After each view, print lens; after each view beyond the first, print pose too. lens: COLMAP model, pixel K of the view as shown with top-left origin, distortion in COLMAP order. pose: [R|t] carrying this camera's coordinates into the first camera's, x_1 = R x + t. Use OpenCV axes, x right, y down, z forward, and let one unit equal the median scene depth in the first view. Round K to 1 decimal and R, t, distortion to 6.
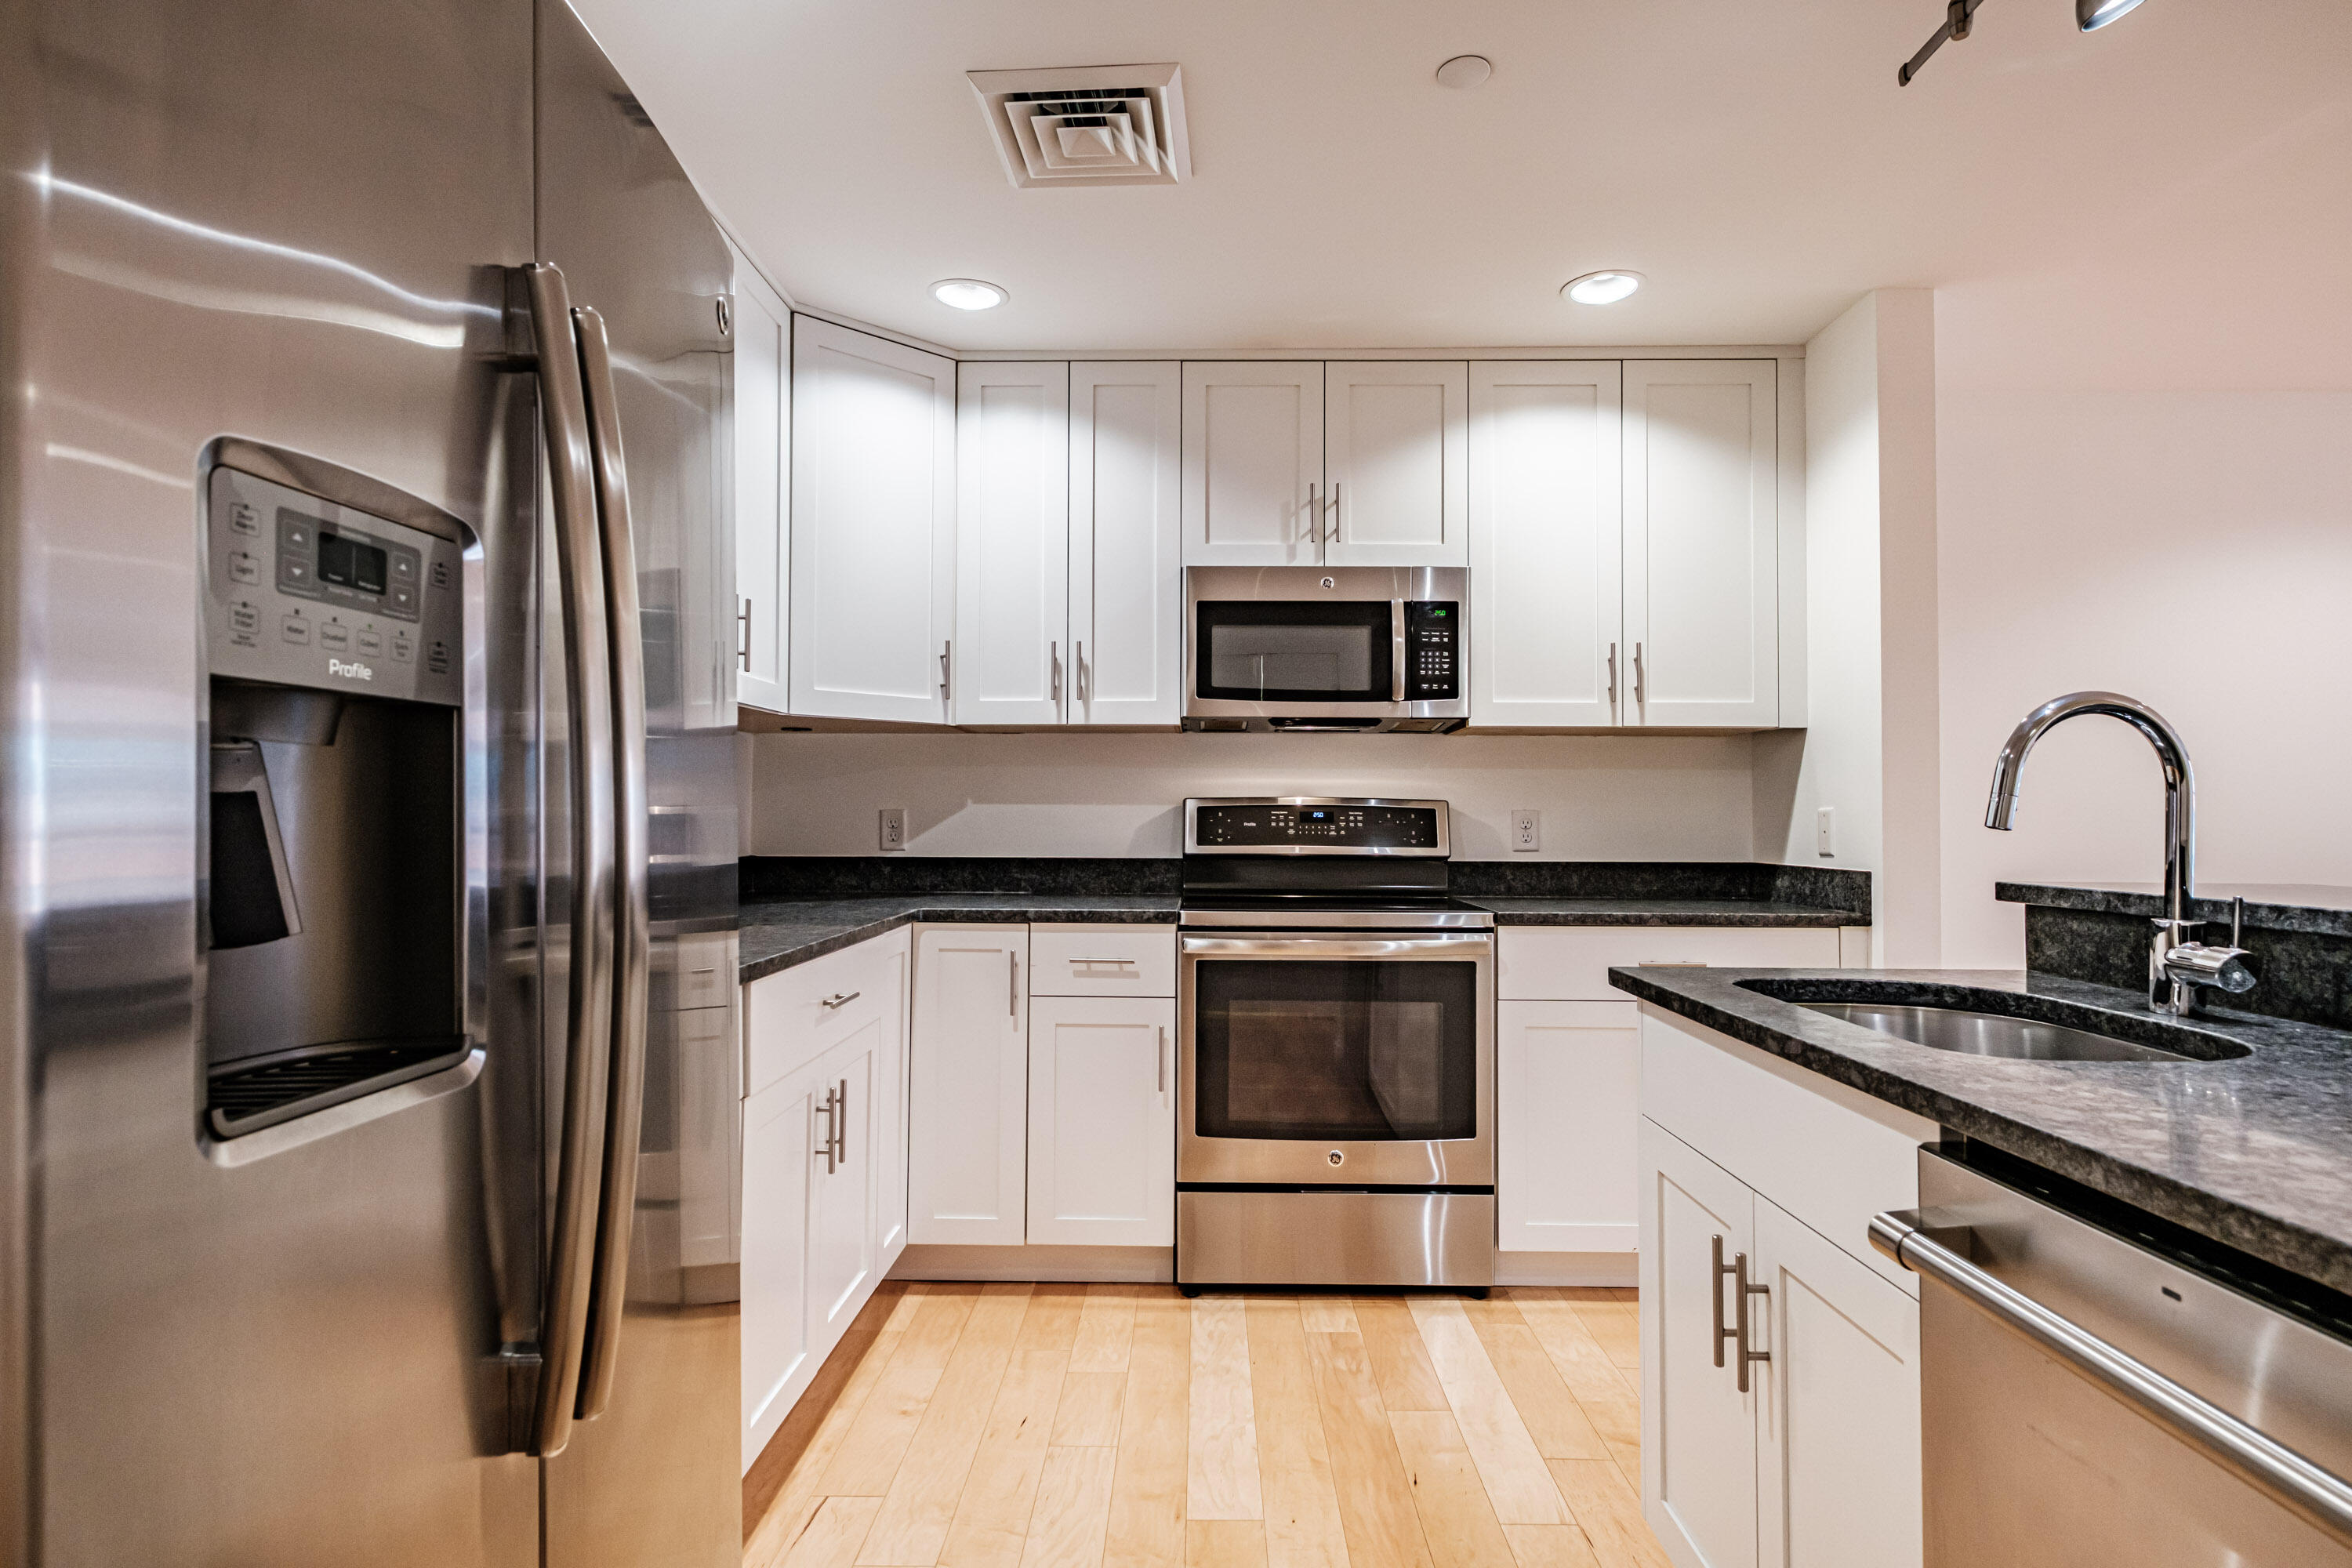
lens RADIAL K [[1242.8, 0, 1181.2], [0, 1242.8, 787.7], [0, 0, 1]] dist [0.003606, 0.000066]
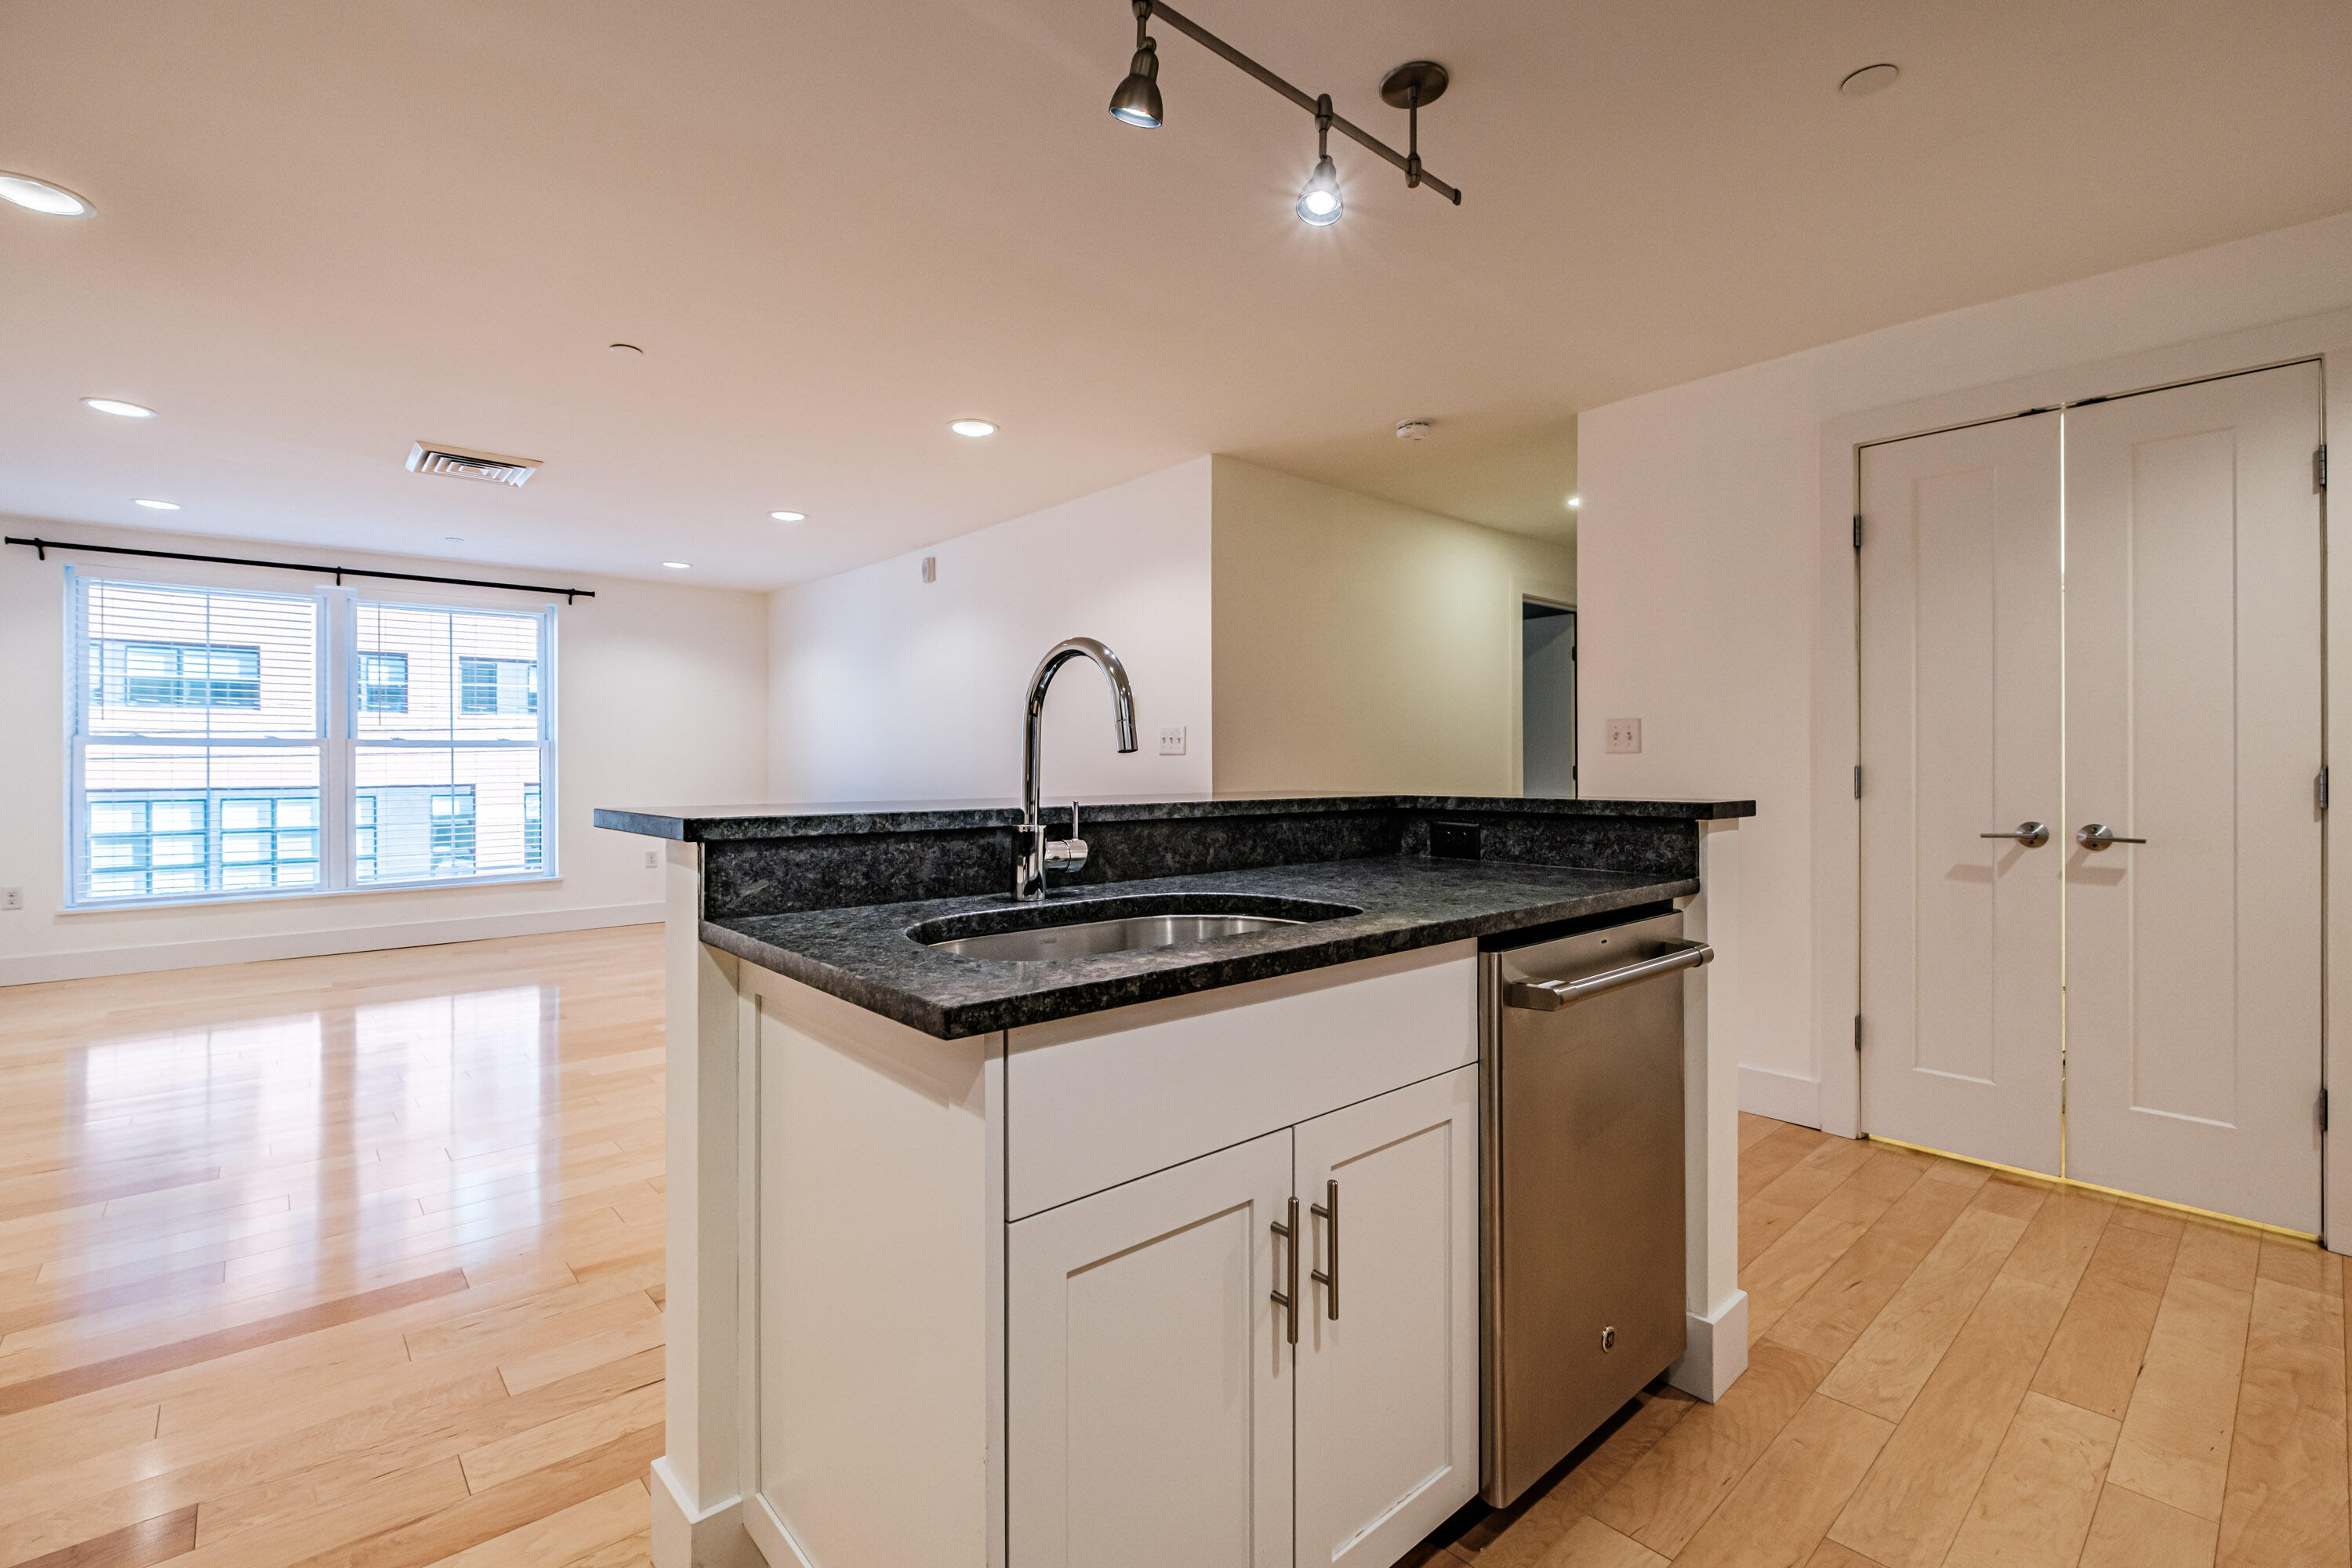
lens RADIAL K [[1032.6, 0, 1165.6], [0, 1032.6, 762.5], [0, 0, 1]] dist [-0.001010, -0.000326]
pose [[-0.671986, -0.002189, 0.740560, -0.031739], [-0.020539, 0.999666, -0.015682, 0.027209], [-0.740279, -0.025748, -0.671807, 0.773445]]
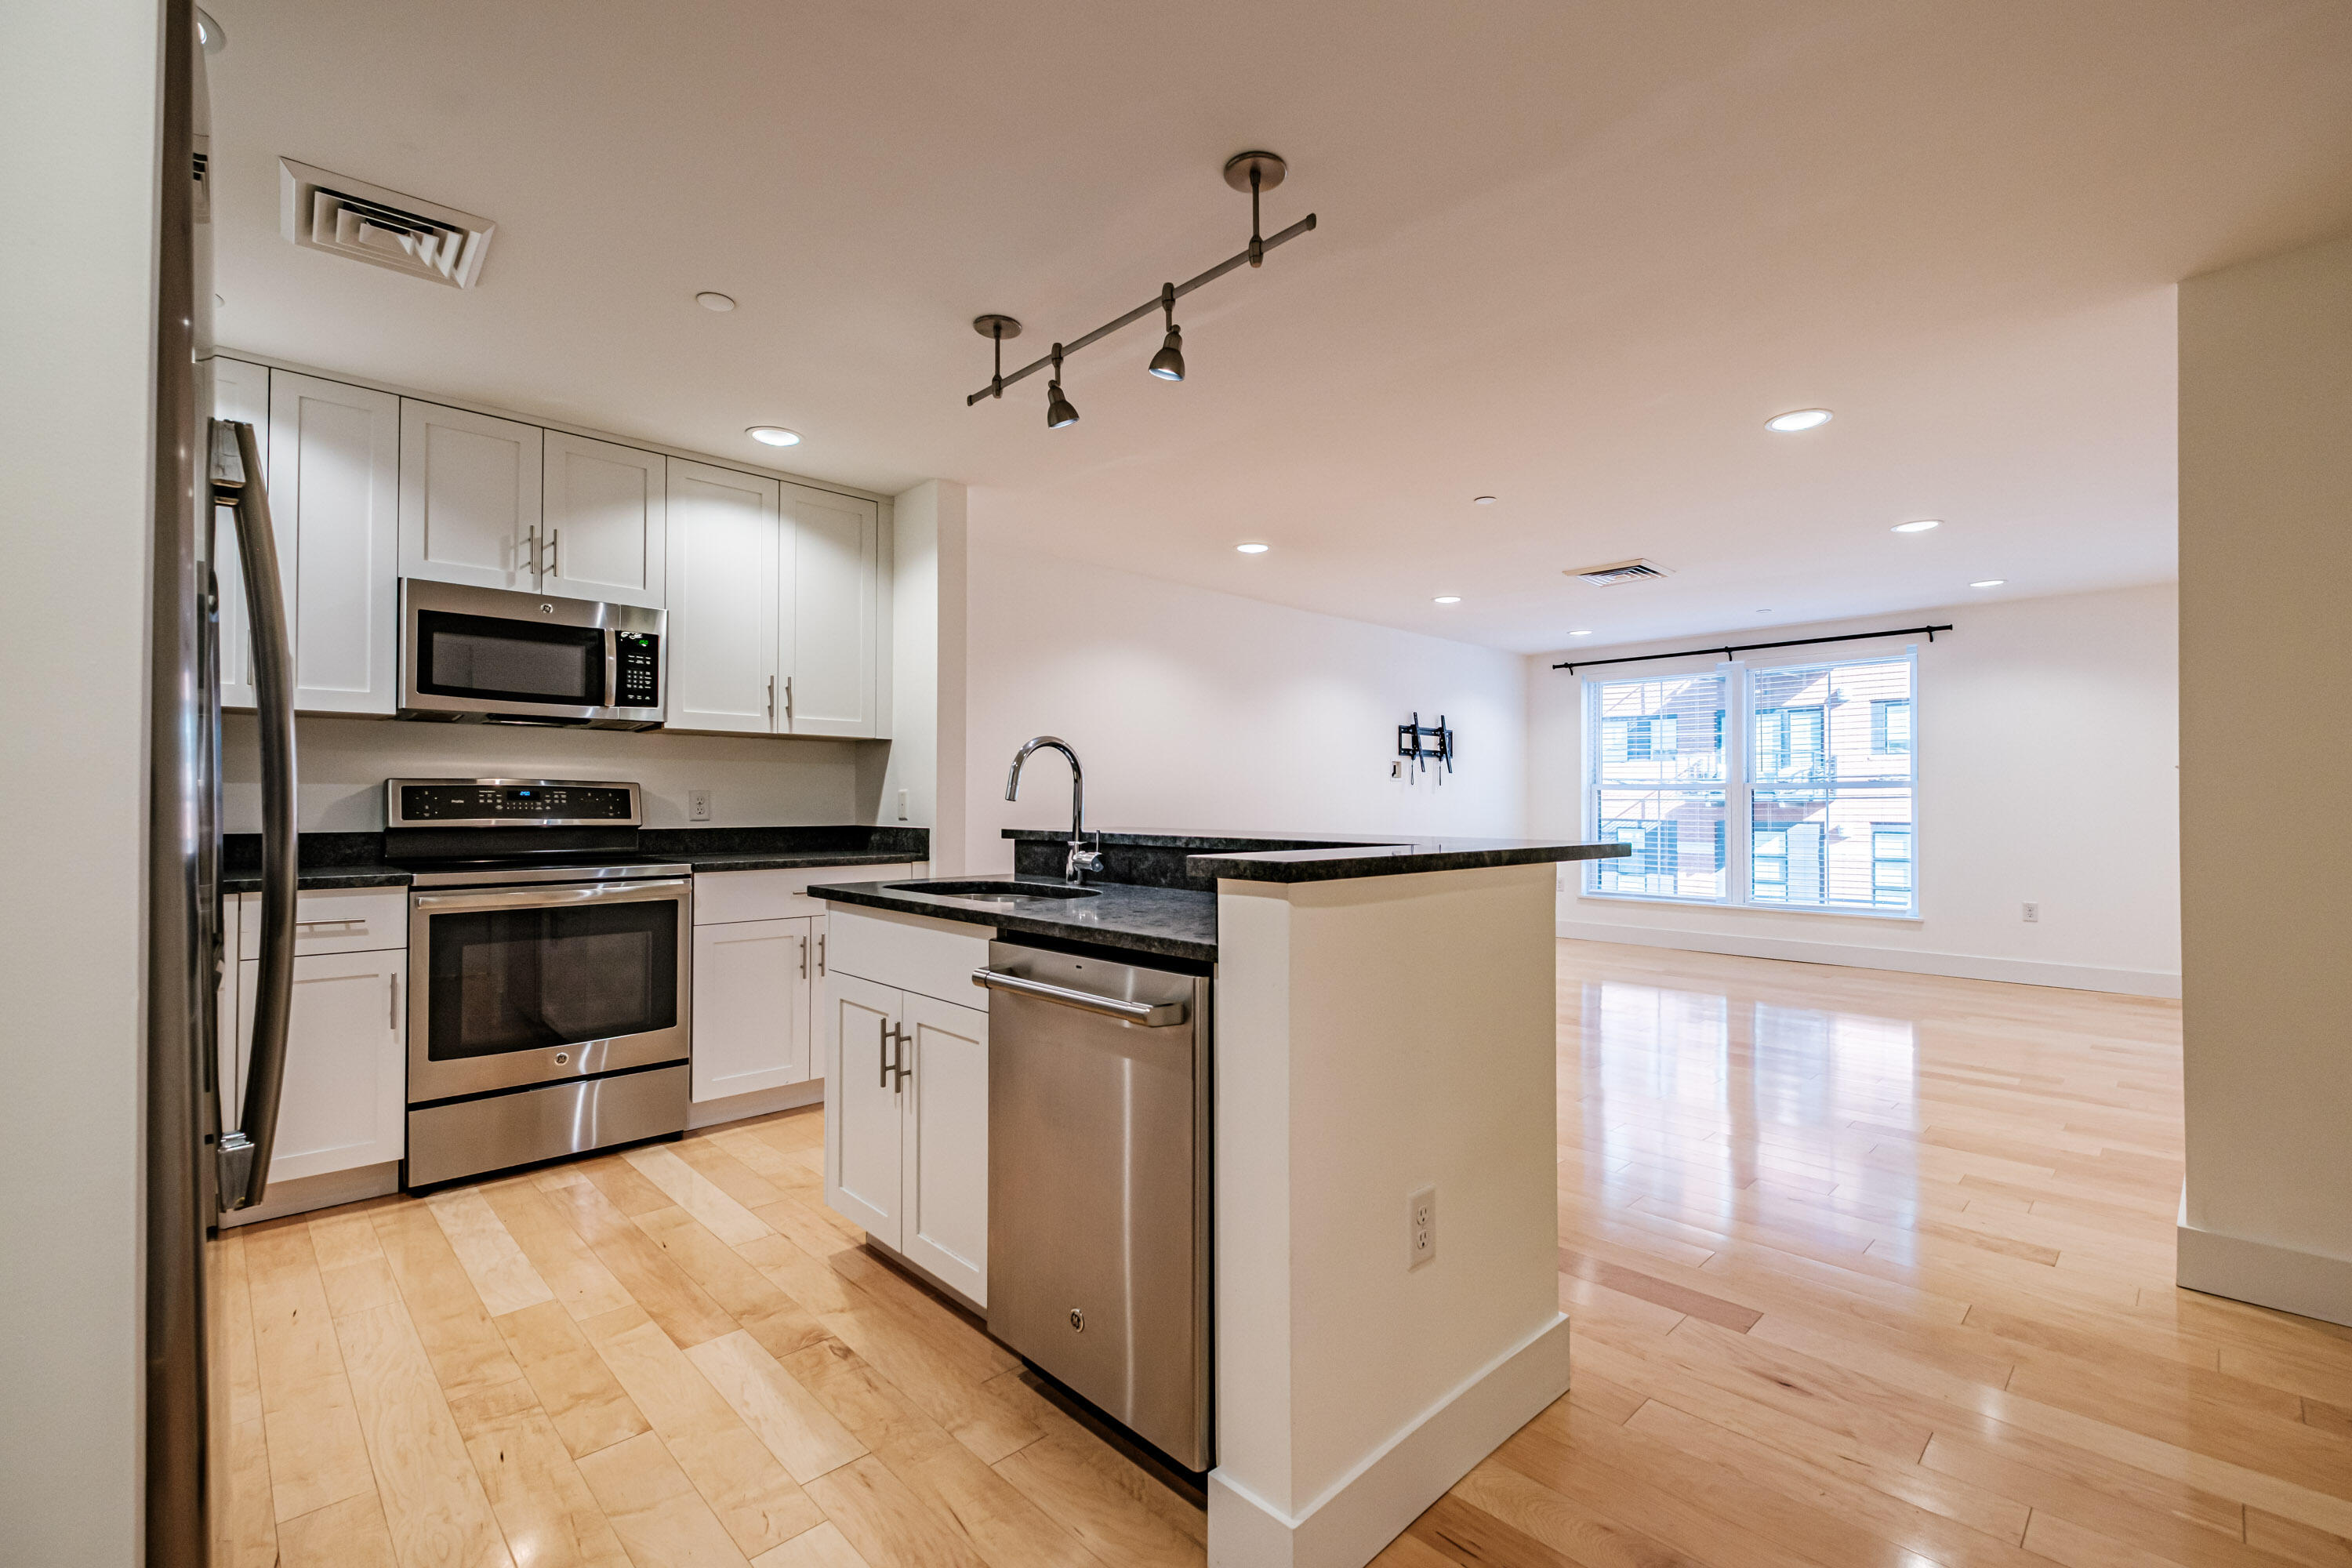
lens RADIAL K [[1025.9, 0, 1185.2], [0, 1025.9, 790.5], [0, 0, 1]] dist [-0.000492, -0.000449]
pose [[0.704418, 0.004488, 0.709771, -0.171177], [-0.016981, 0.999800, 0.010531, -0.003285], [-0.709582, -0.019471, 0.704354, -0.199226]]
